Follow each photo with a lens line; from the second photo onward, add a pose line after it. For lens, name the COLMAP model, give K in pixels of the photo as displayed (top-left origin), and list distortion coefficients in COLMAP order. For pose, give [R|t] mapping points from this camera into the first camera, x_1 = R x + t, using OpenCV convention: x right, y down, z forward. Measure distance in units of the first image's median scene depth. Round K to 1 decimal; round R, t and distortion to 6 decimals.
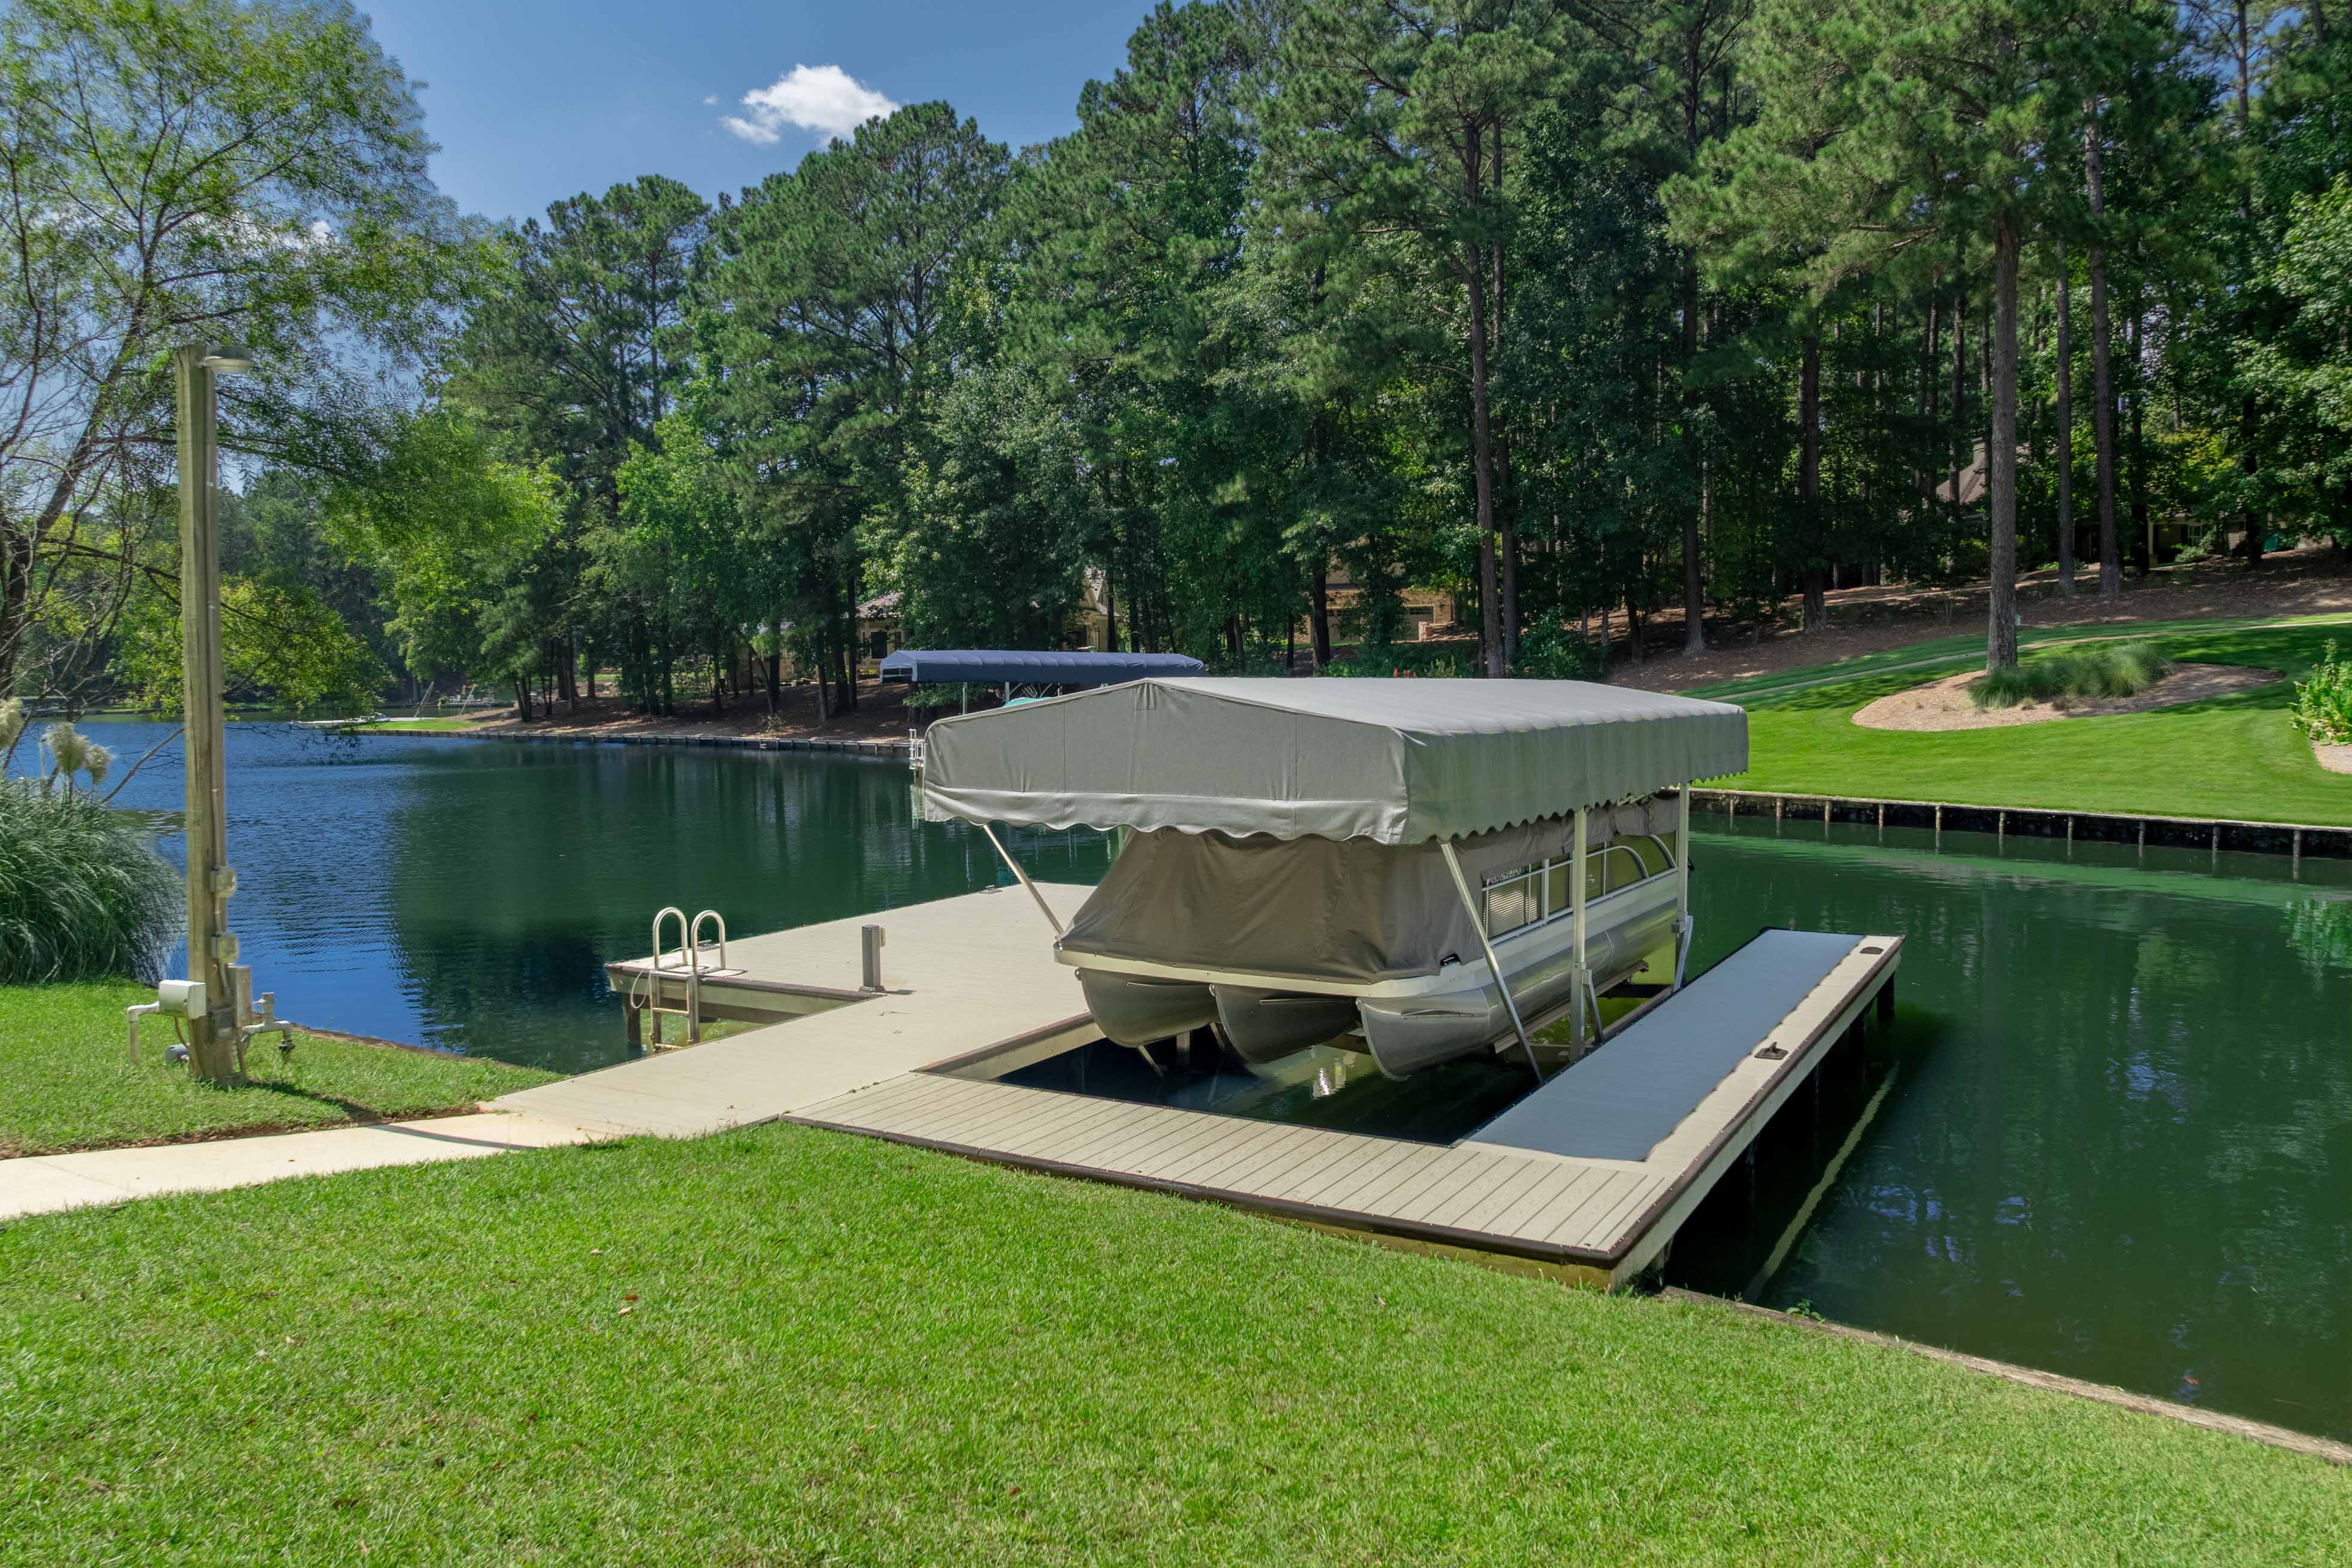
lens RADIAL K [[1676.1, 0, 1181.6], [0, 1676.1, 780.7], [0, 0, 1]] dist [-0.035493, -0.004074]
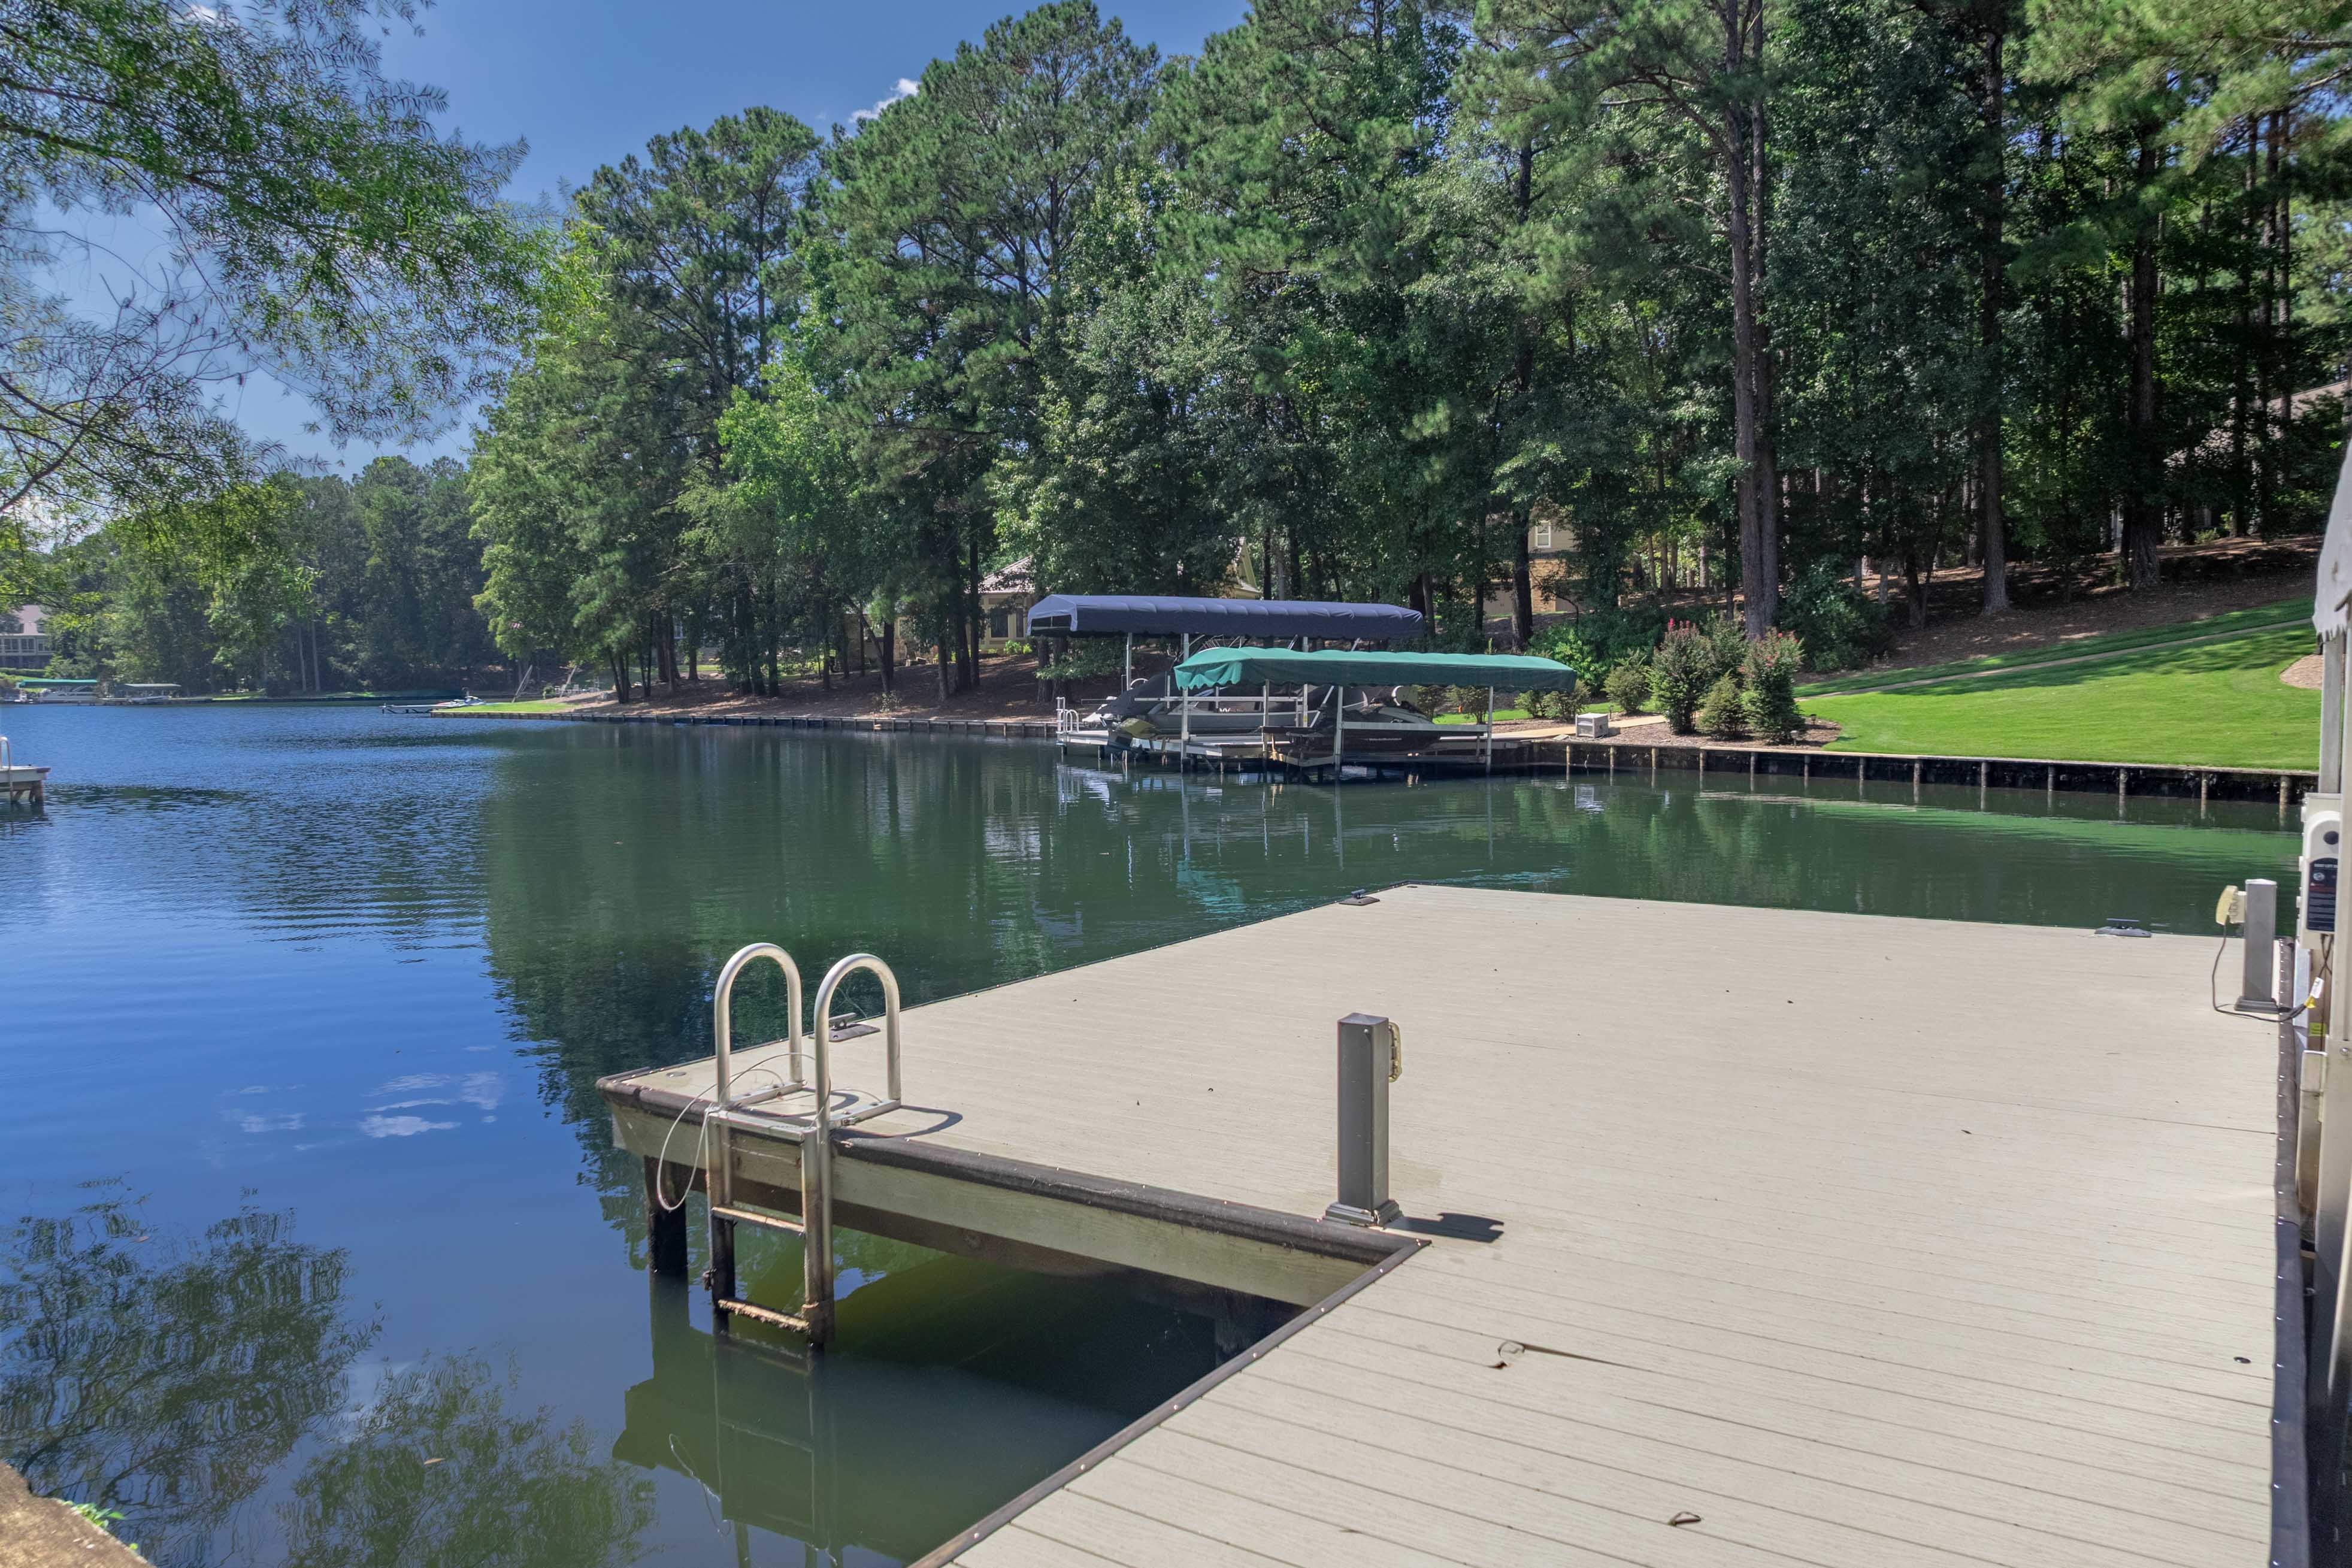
lens RADIAL K [[1667.0, 0, 1188.9], [0, 1667.0, 789.4], [0, 0, 1]] dist [-0.041411, -0.000153]
pose [[0.998523, 0.007648, -0.053782, -0.039852], [-0.007371, 0.999959, 0.005344, 0.008147], [0.053821, -0.004940, 0.998538, 0.132711]]
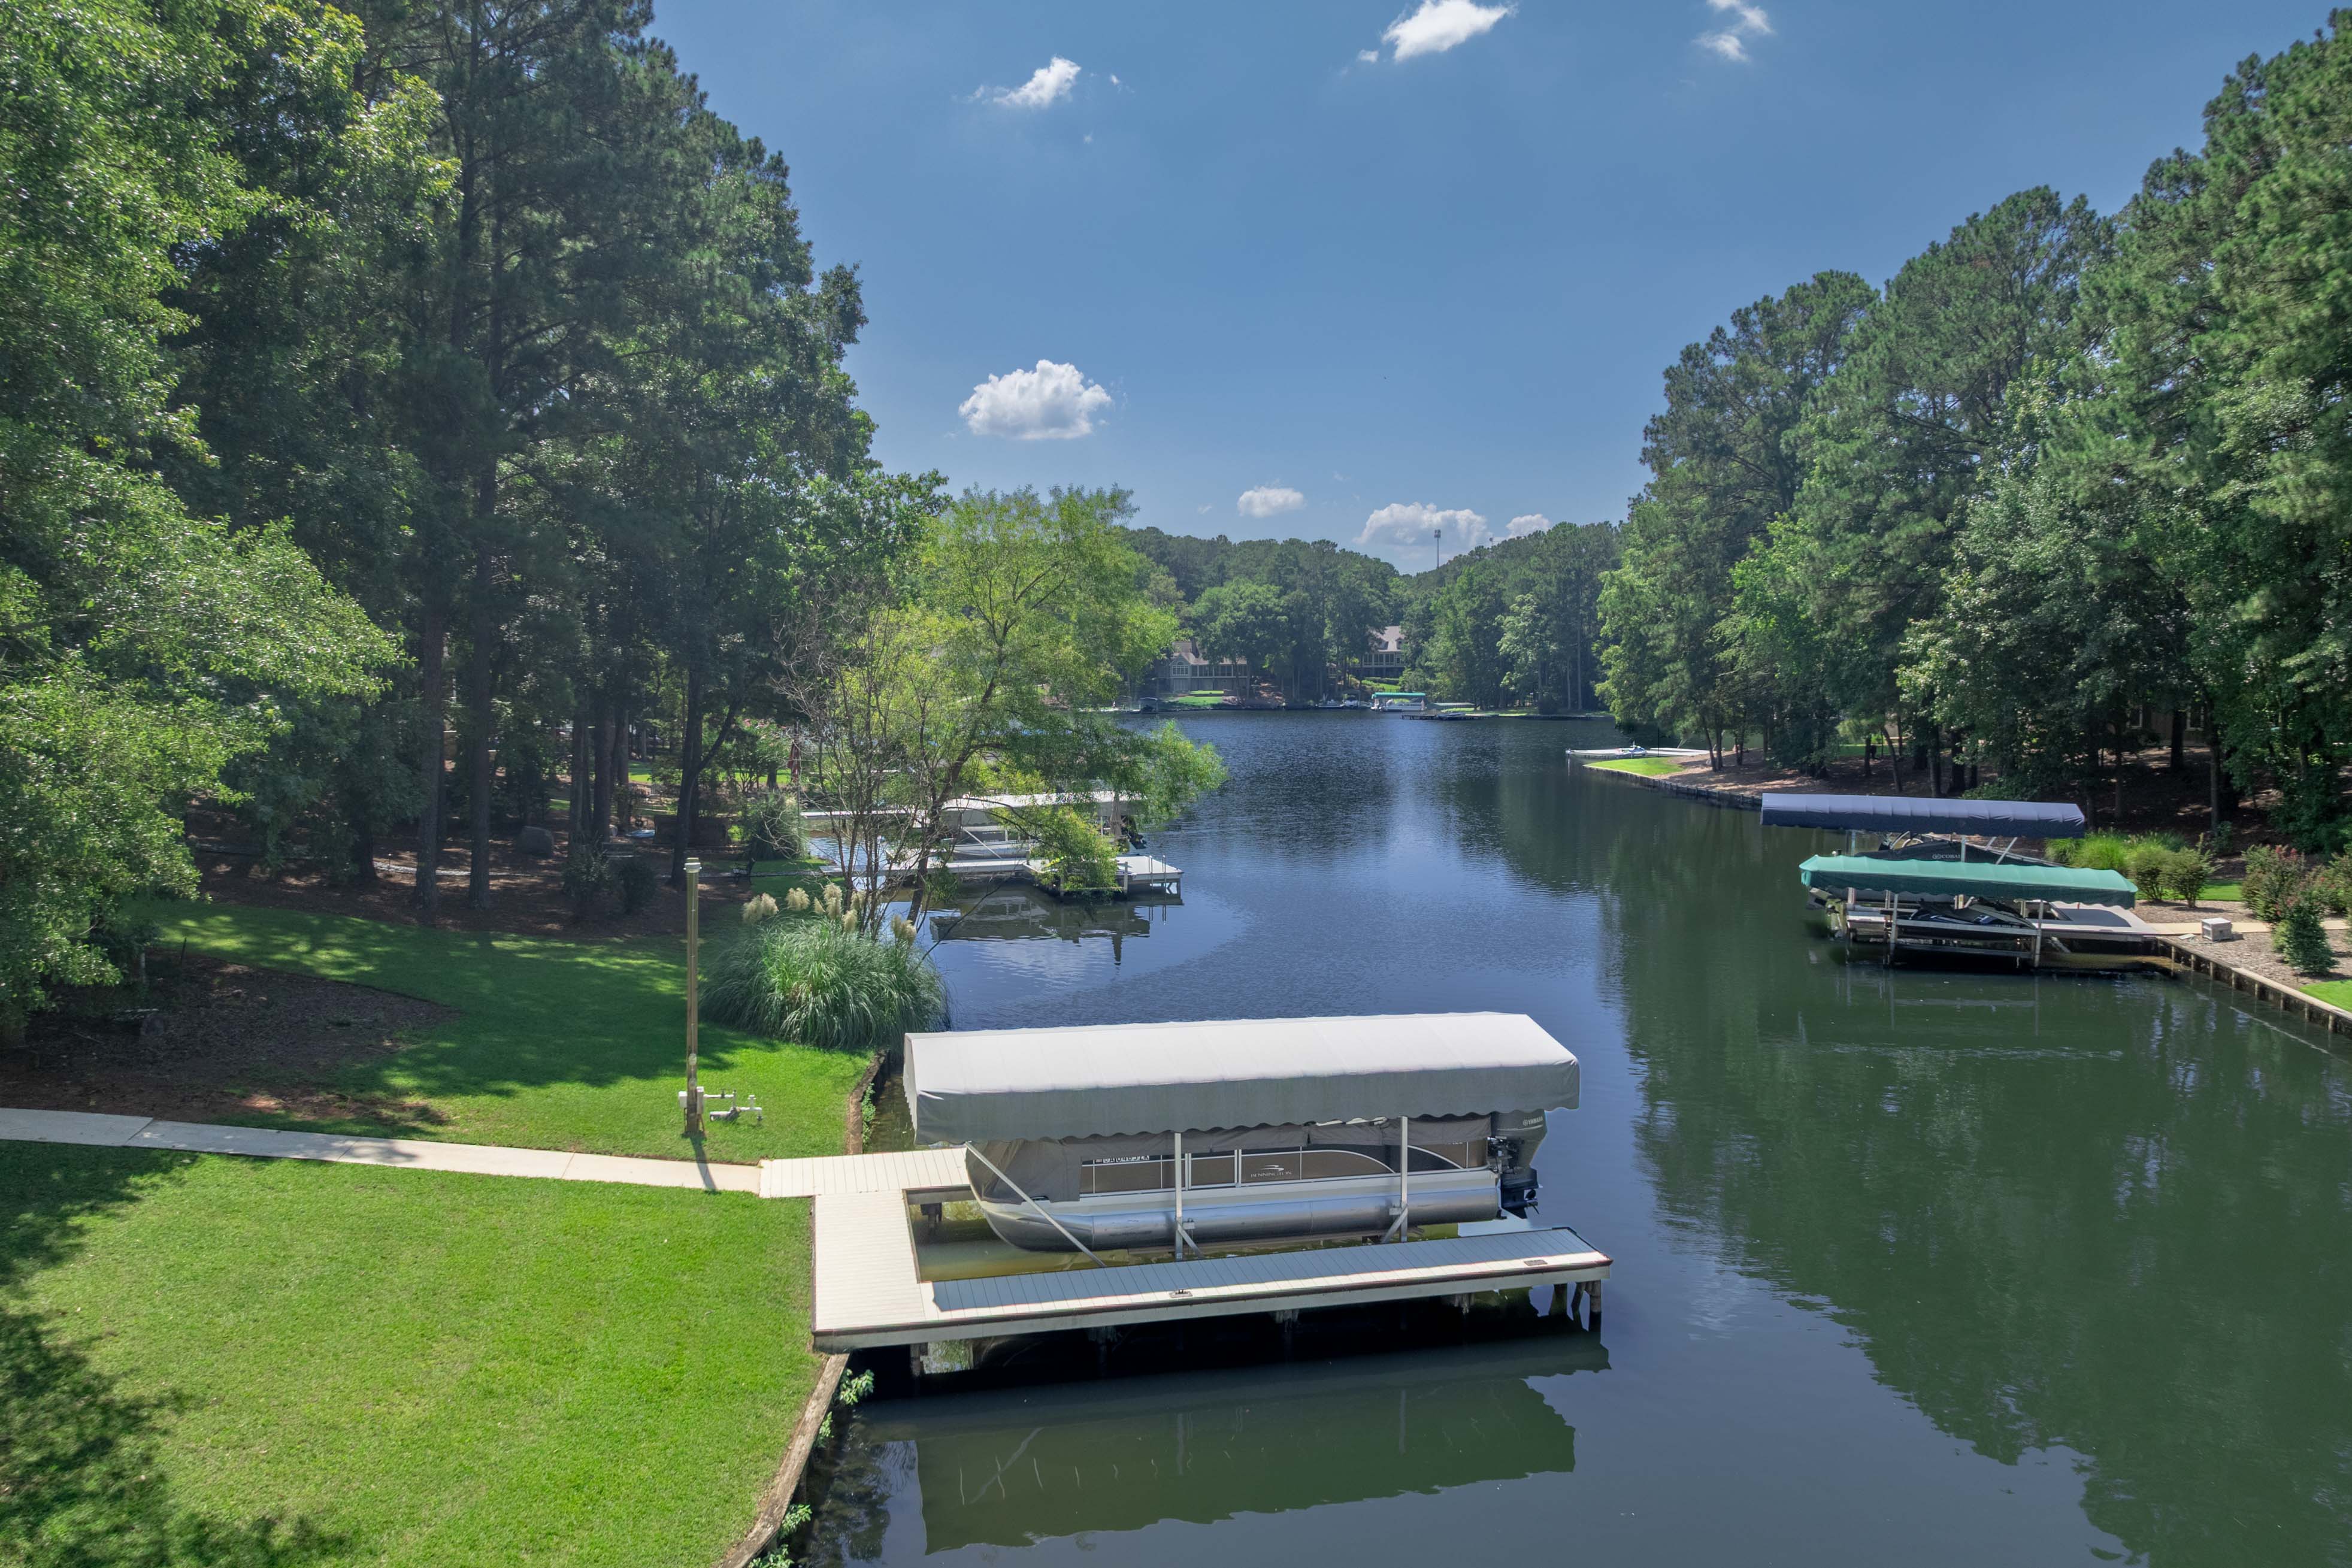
lens RADIAL K [[1676.1, 0, 1181.6], [0, 1676.1, 780.7], [0, 0, 1]] dist [-0.035493, -0.004074]
pose [[0.684687, 0.058118, -0.726516, 0.250673], [-0.050644, 0.998200, 0.032123, -0.068113], [0.727075, 0.014799, 0.686398, -0.033685]]
